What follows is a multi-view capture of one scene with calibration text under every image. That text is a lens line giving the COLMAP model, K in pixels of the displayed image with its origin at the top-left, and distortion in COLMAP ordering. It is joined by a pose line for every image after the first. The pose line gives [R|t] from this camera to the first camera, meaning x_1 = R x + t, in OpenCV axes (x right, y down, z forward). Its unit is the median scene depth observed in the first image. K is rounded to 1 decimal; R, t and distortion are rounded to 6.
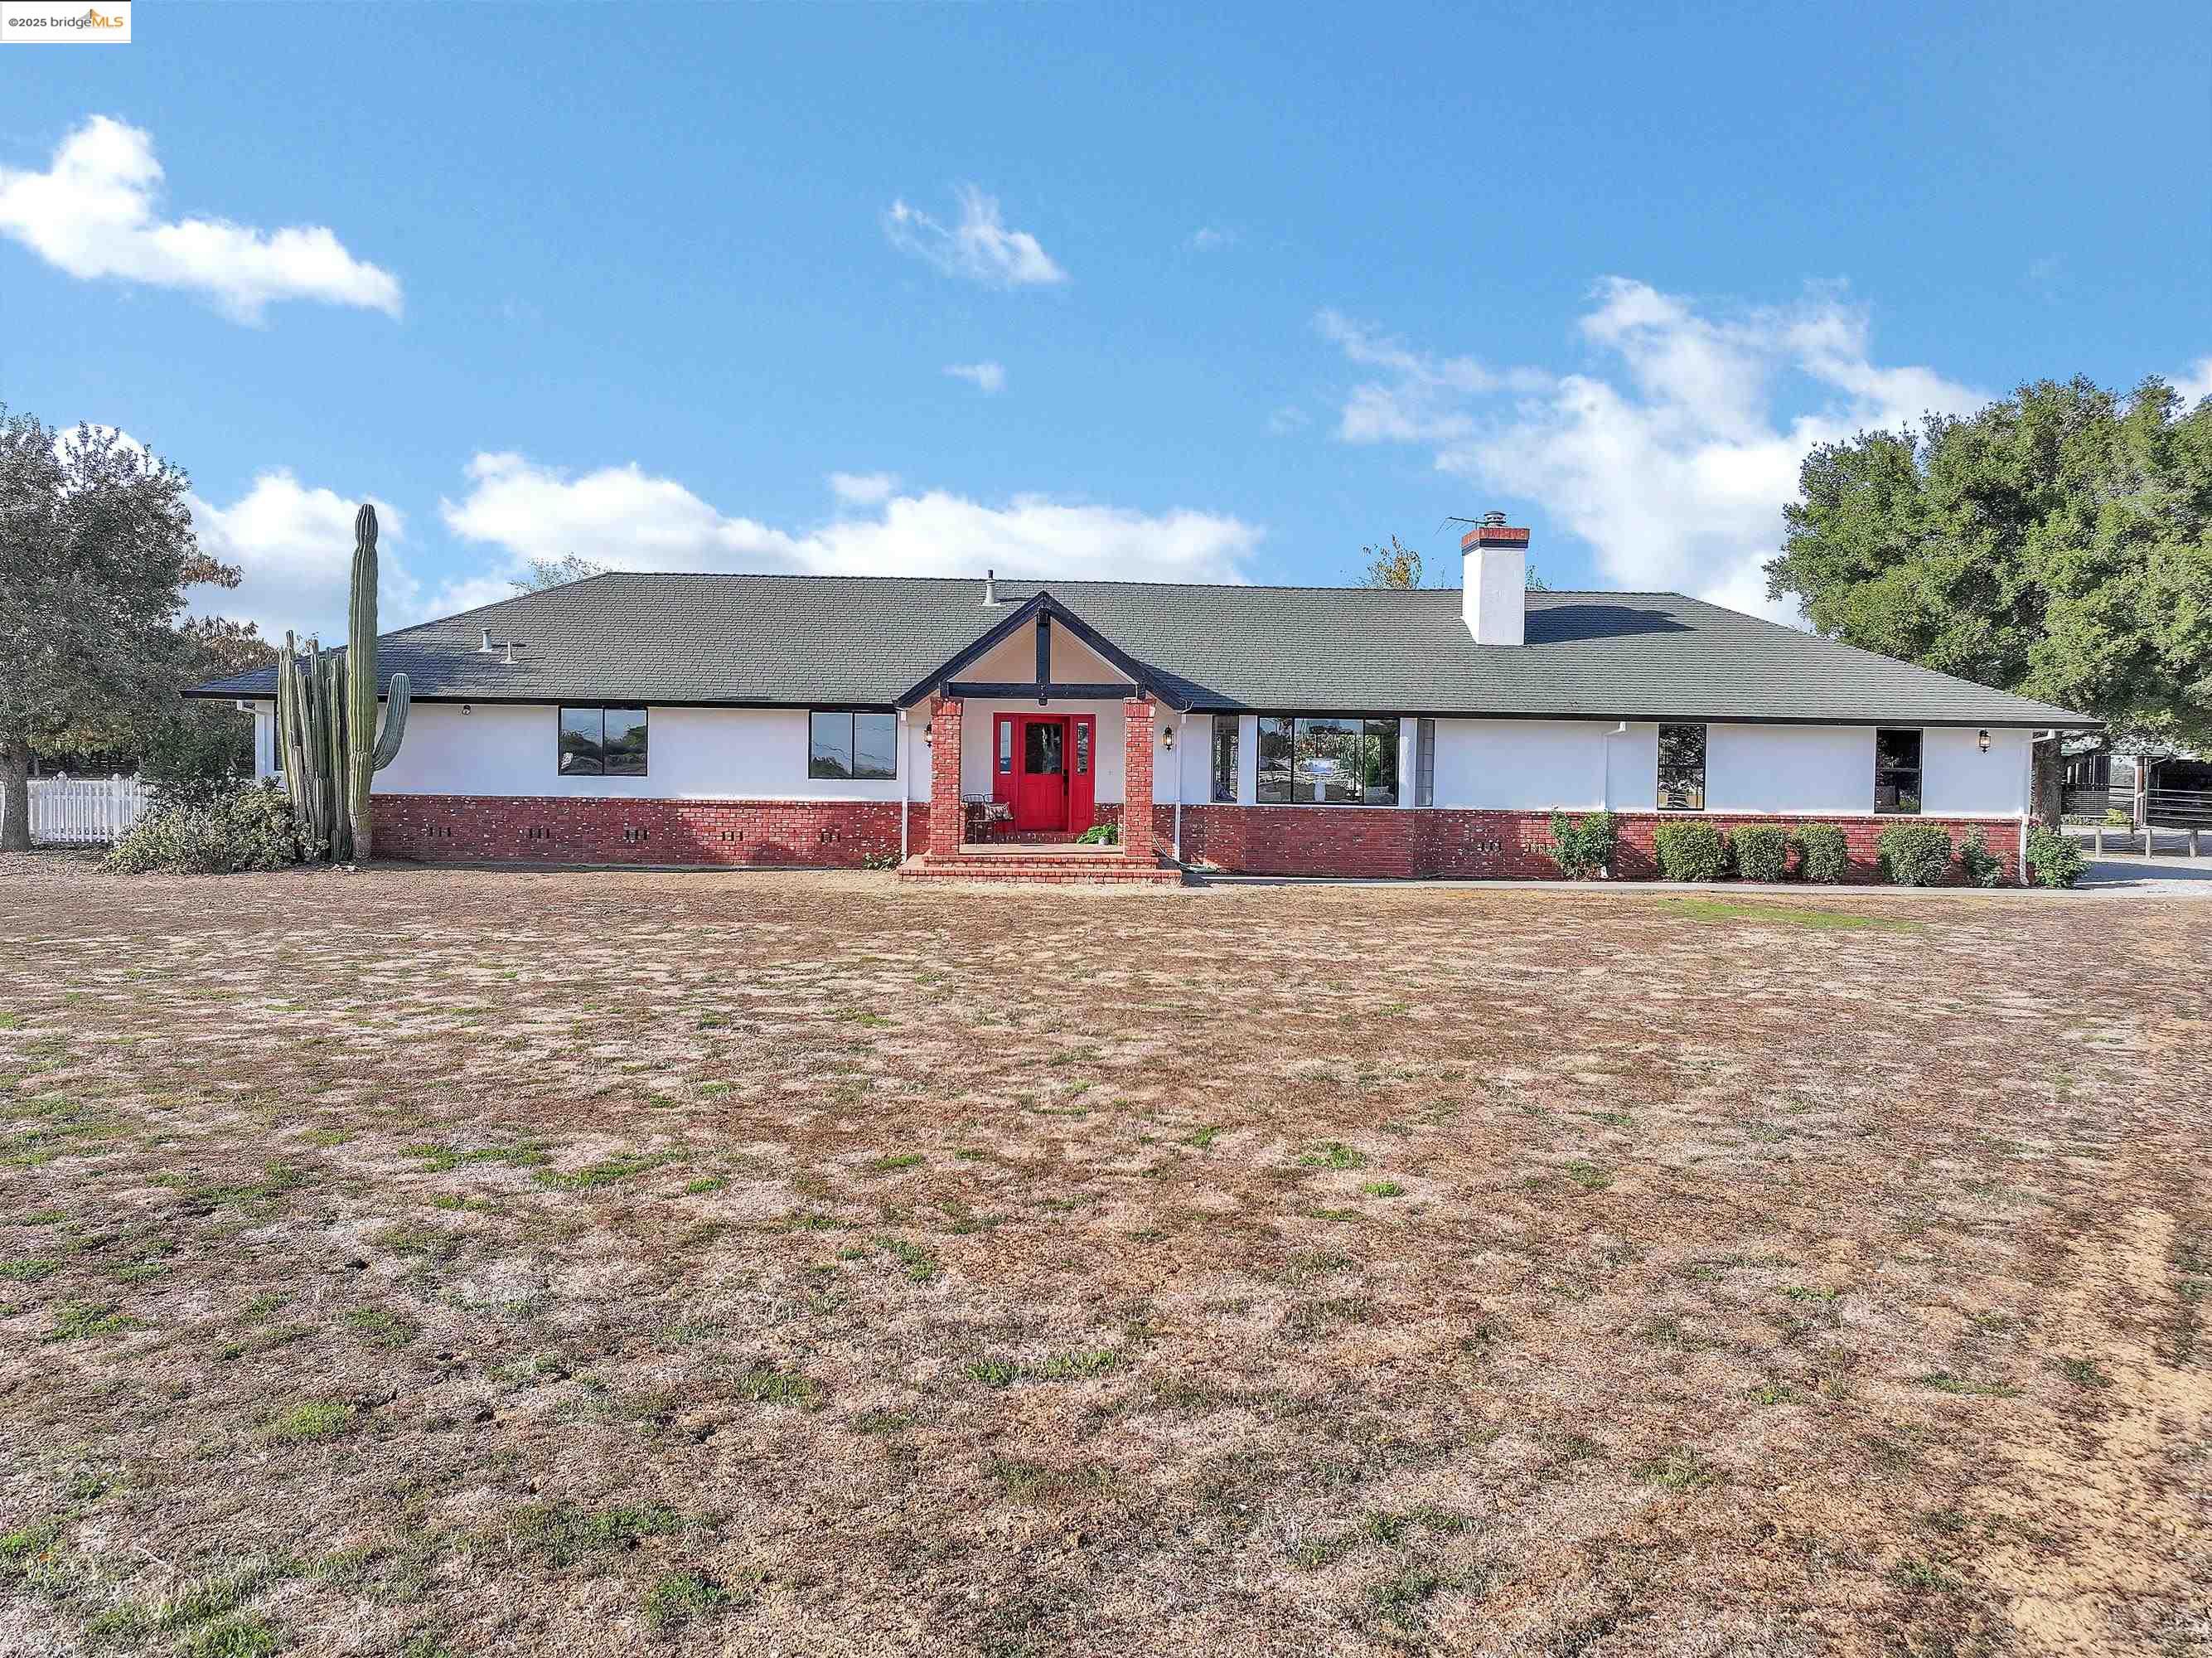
lens RADIAL K [[1544.7, 0, 1105.8], [0, 1544.7, 828.3], [0, 0, 1]] dist [0.030374, -0.001990]
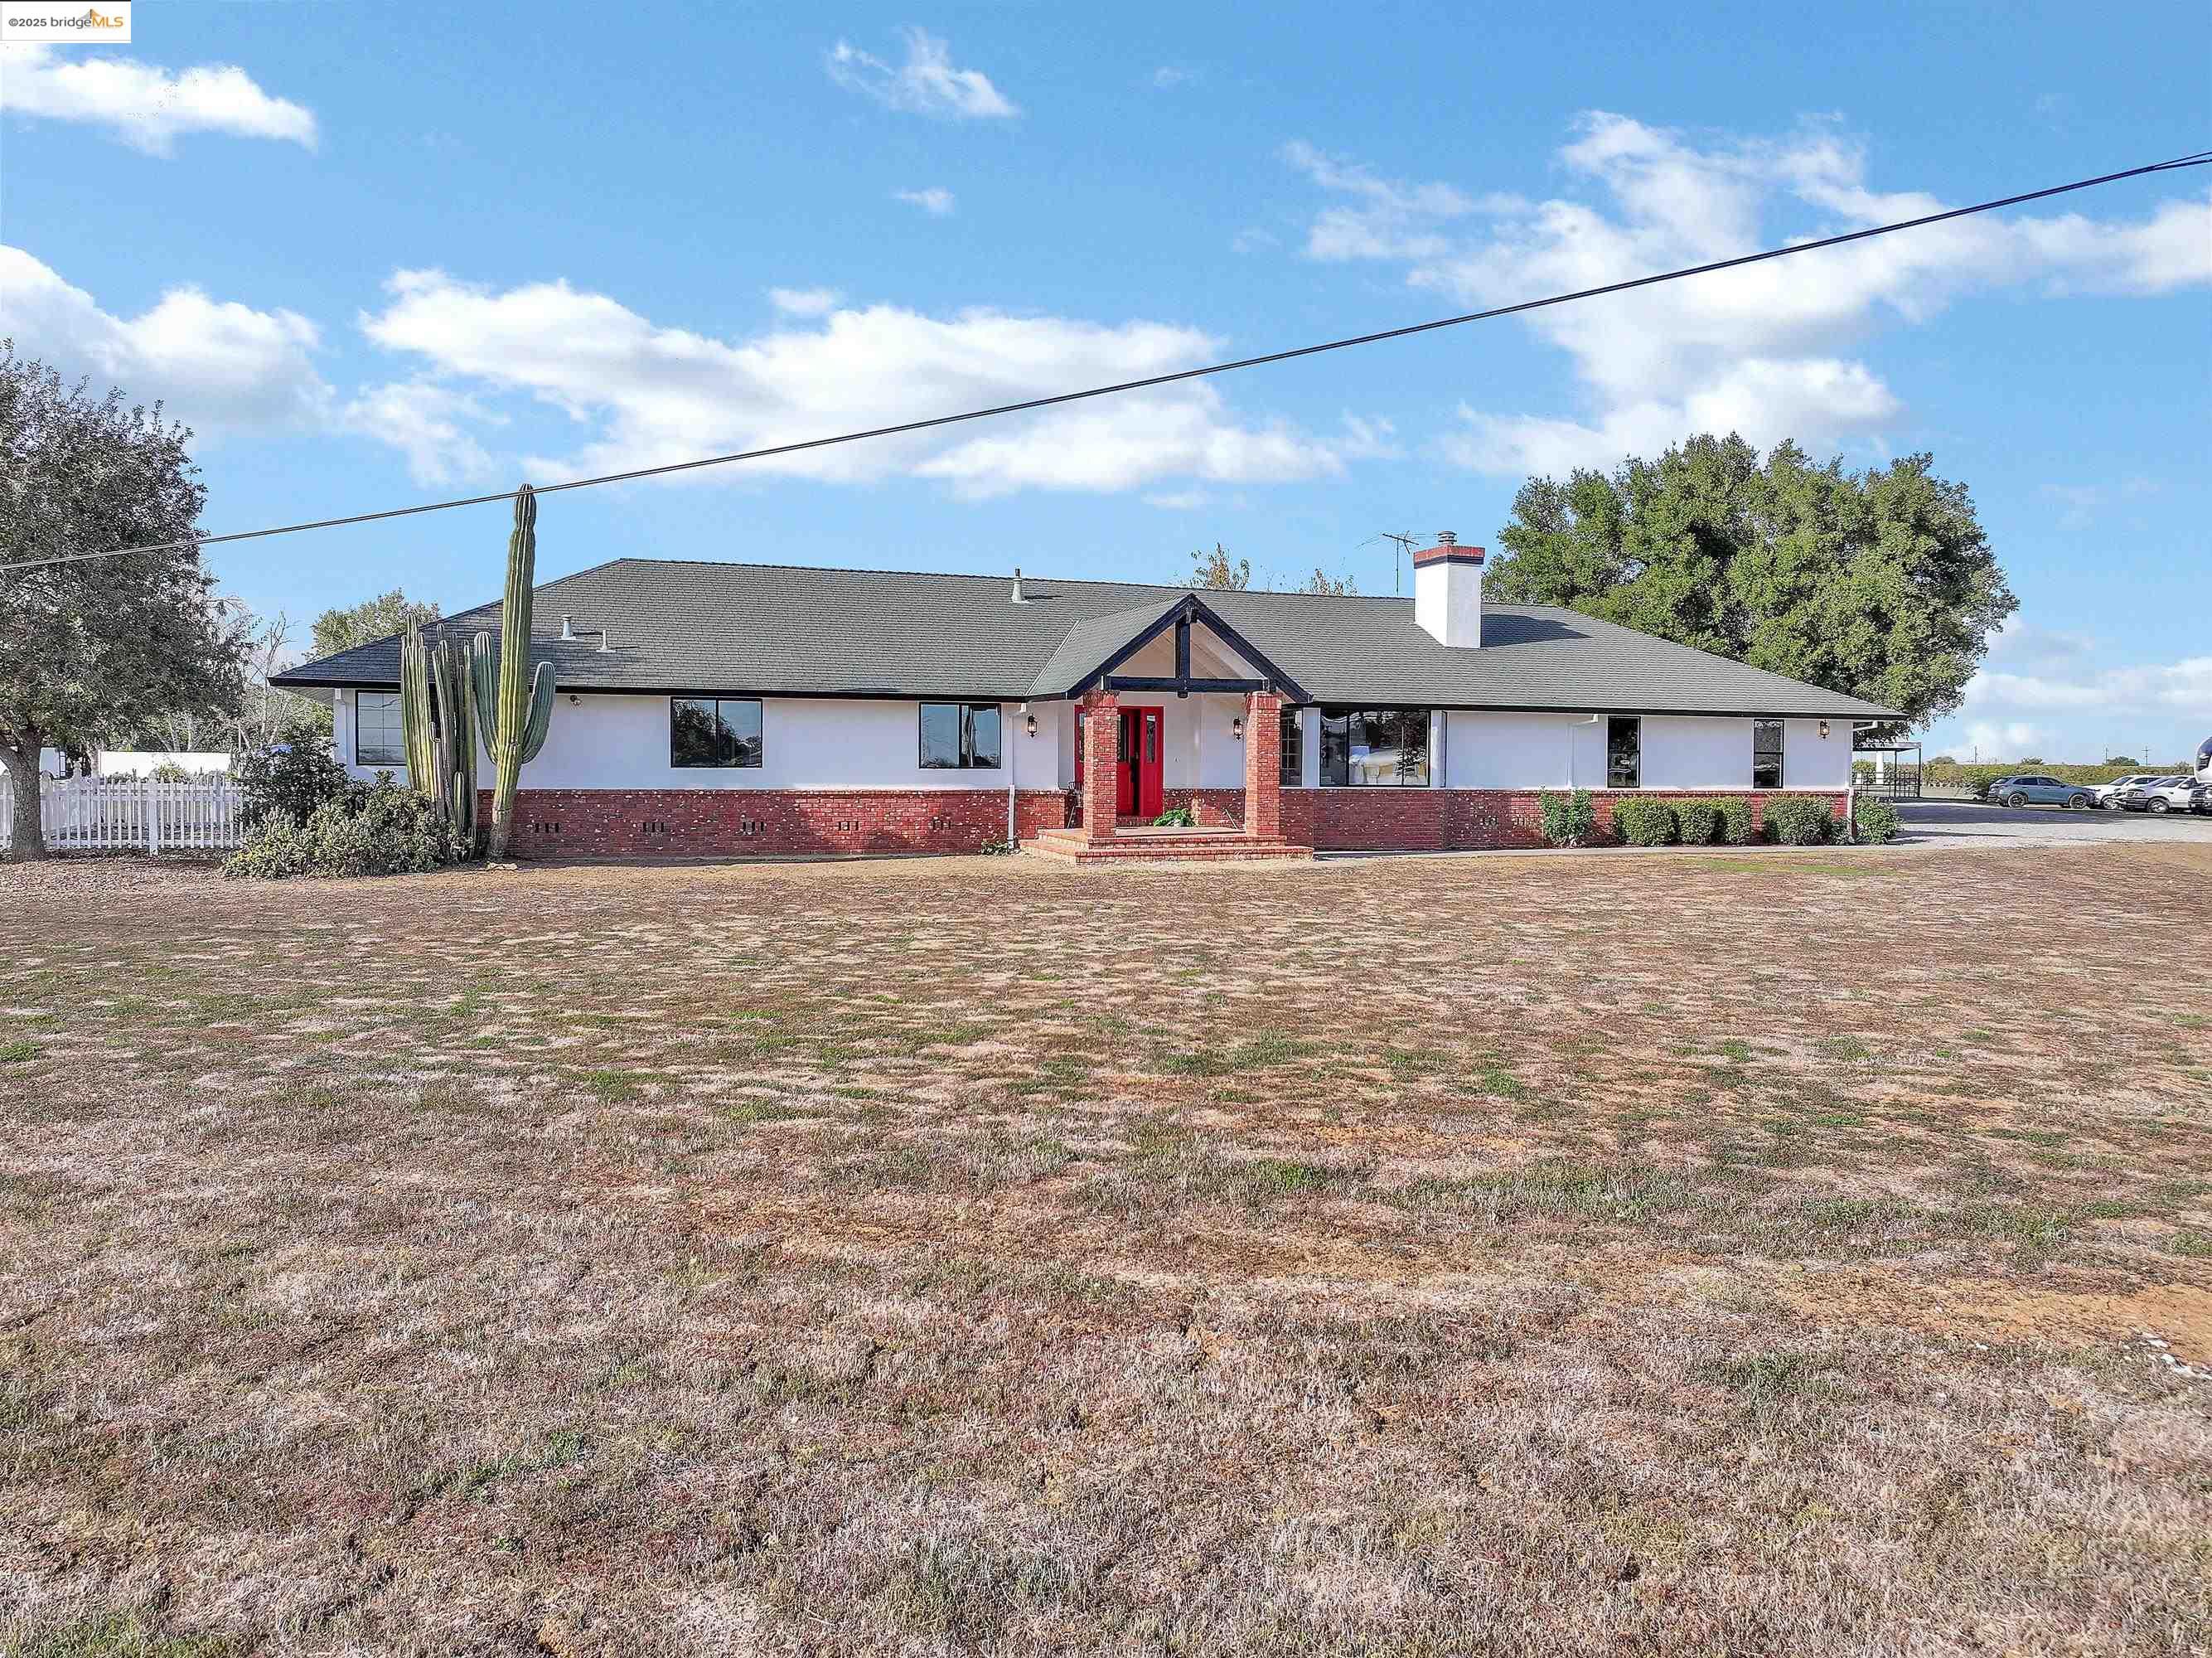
lens RADIAL K [[1544.7, 0, 1106.8], [0, 1544.7, 825.7], [0, 0, 1]] dist [0.030374, -0.001990]
pose [[0.948524, -0.021338, 0.315985, -0.399349], [0.020413, 0.999772, 0.006237, 0.002151], [-0.316046, 0.000534, 0.948744, -0.013101]]
